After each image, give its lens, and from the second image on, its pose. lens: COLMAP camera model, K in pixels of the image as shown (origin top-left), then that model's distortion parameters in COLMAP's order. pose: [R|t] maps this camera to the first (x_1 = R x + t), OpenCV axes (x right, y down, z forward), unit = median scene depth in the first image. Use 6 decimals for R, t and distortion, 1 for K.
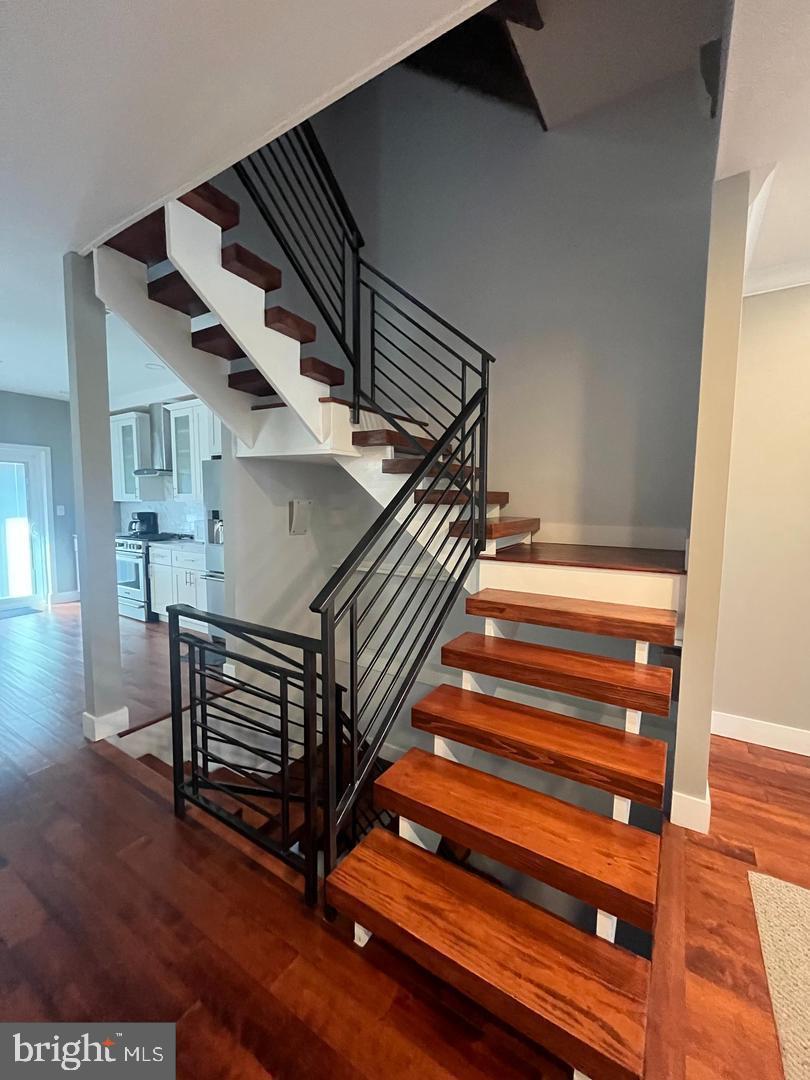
lens RADIAL K [[435.8, 0, 410.4], [0, 435.8, 545.6], [0, 0, 1]] dist [-0.000722, -0.000332]
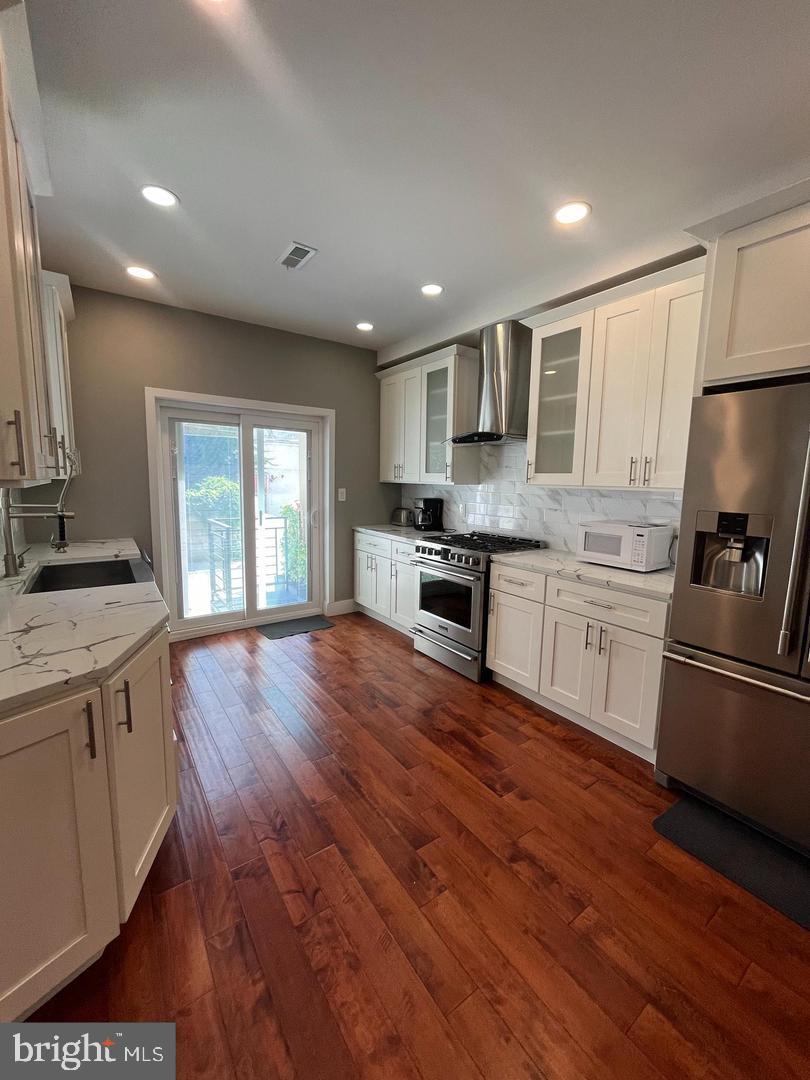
lens RADIAL K [[435.8, 0, 411.8], [0, 435.8, 538.3], [0, 0, 1]] dist [-0.000722, -0.000332]
pose [[0.928592, 0.057750, -0.366582, -0.434594], [-0.041736, 0.997802, 0.051468, -0.050717], [0.368749, -0.032493, 0.928961, 0.362344]]
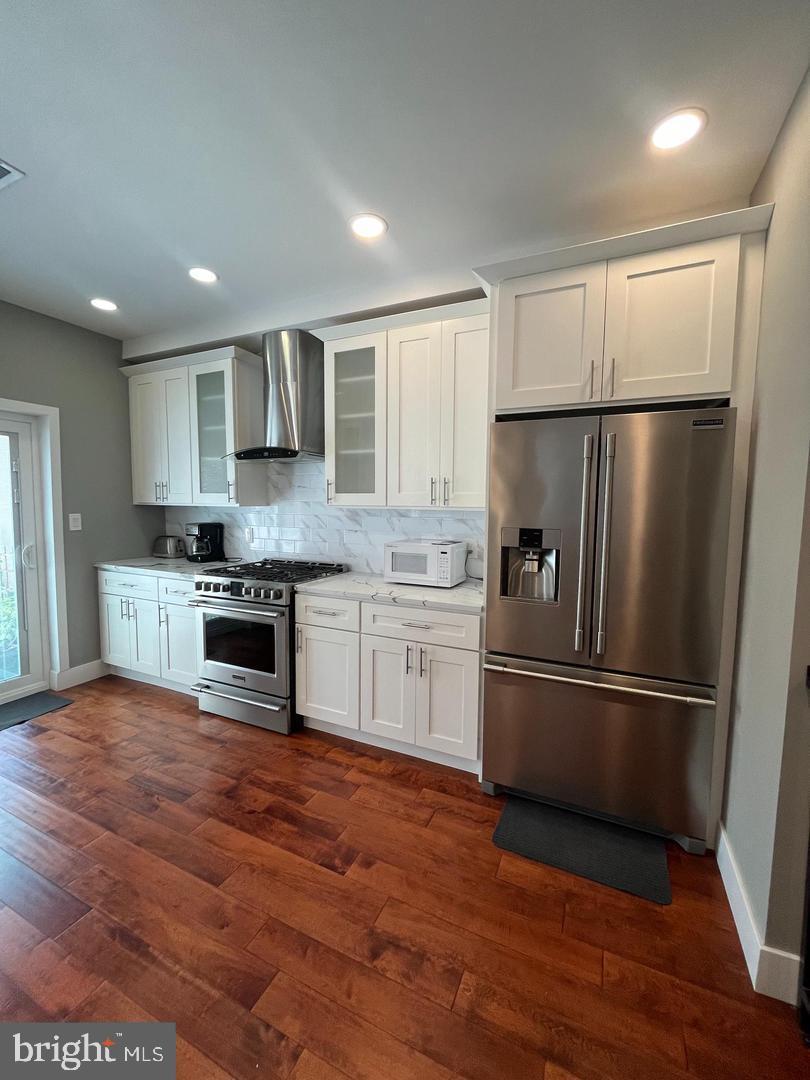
lens RADIAL K [[435.8, 0, 412.4], [0, 435.8, 537.2], [0, 0, 1]] dist [-0.000722, -0.000332]
pose [[0.990341, -0.010342, 0.138264, -0.477988], [0.011298, 0.999917, -0.006132, -0.054513], [-0.138189, 0.007635, 0.990376, 0.408373]]
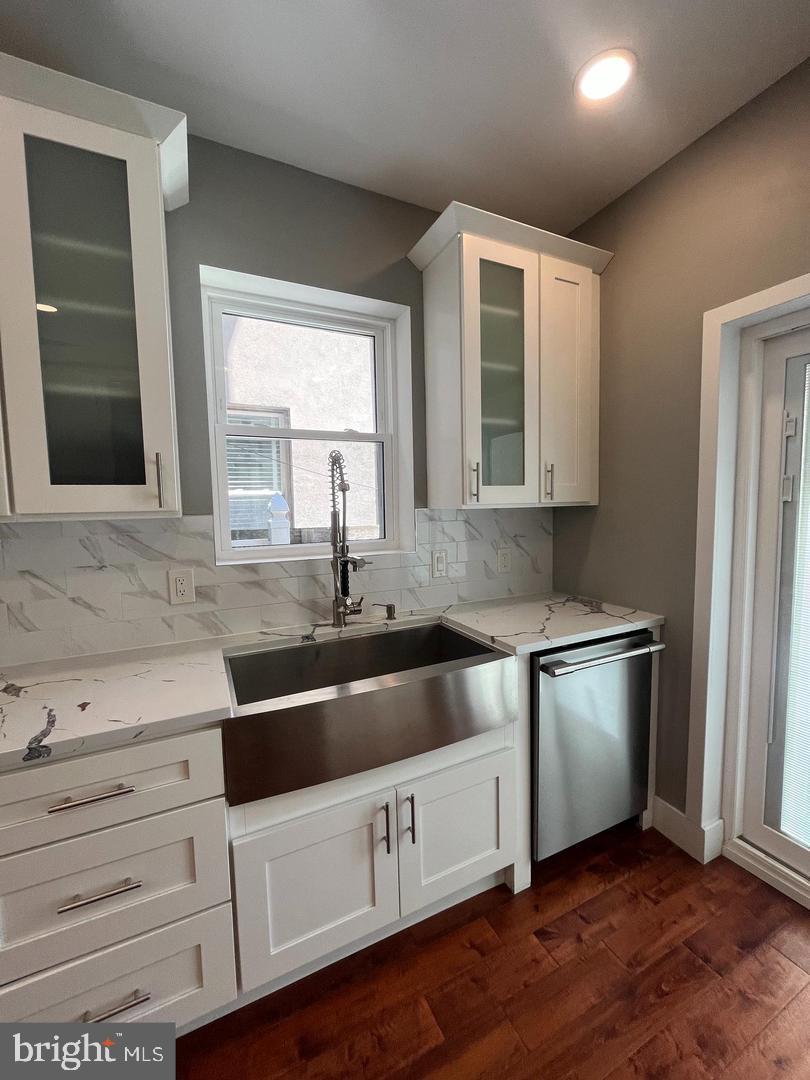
lens RADIAL K [[435.8, 0, 409.4], [0, 435.8, 538.2], [0, 0, 1]] dist [-0.000722, -0.000332]
pose [[-0.519005, 0.064428, -0.852340, -0.654708], [-0.057196, 0.992303, 0.109835, -0.086671], [0.852856, 0.105755, -0.511325, 0.791865]]
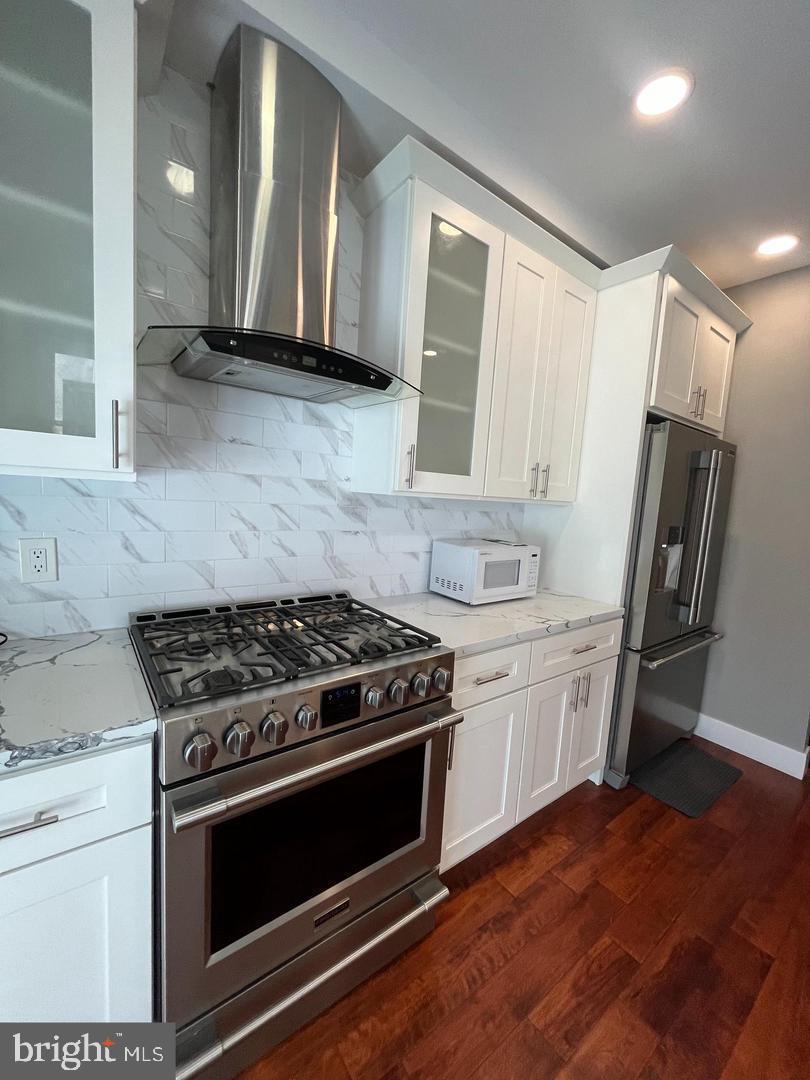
lens RADIAL K [[435.8, 0, 407.6], [0, 435.8, 538.1], [0, 0, 1]] dist [-0.000722, -0.000332]
pose [[0.338520, -0.088412, 0.936796, -0.773440], [0.021020, 0.996038, 0.086407, -0.090742], [-0.940724, -0.009560, 0.339037, 0.835348]]
